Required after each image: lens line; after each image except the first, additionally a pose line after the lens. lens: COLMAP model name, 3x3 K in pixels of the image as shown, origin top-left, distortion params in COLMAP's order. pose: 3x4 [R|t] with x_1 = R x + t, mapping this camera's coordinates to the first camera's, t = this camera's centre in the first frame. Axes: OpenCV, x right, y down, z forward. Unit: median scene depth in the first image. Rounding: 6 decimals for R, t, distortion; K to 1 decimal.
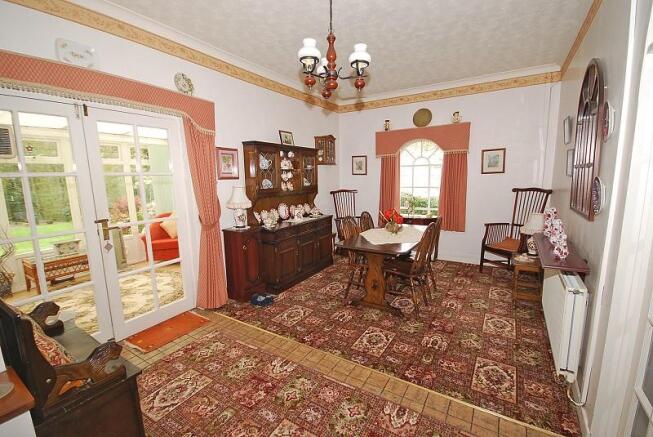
lens RADIAL K [[288.2, 0, 326.5], [0, 288.2, 217.9], [0, 0, 1]] dist [0.001211, 0.000169]
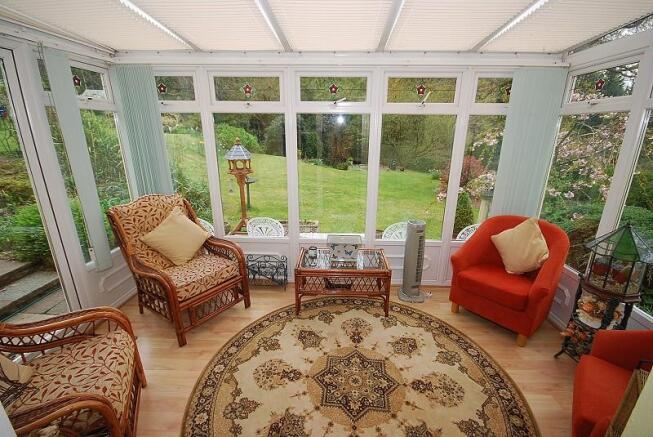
lens RADIAL K [[288.2, 0, 326.9], [0, 288.2, 219.0], [0, 0, 1]] dist [0.001211, 0.000169]
pose [[0.503373, 0.272103, -0.820107, -0.376410], [-0.149140, 0.962237, 0.227720, -0.099055], [0.851101, 0.007683, 0.524946, 0.583741]]
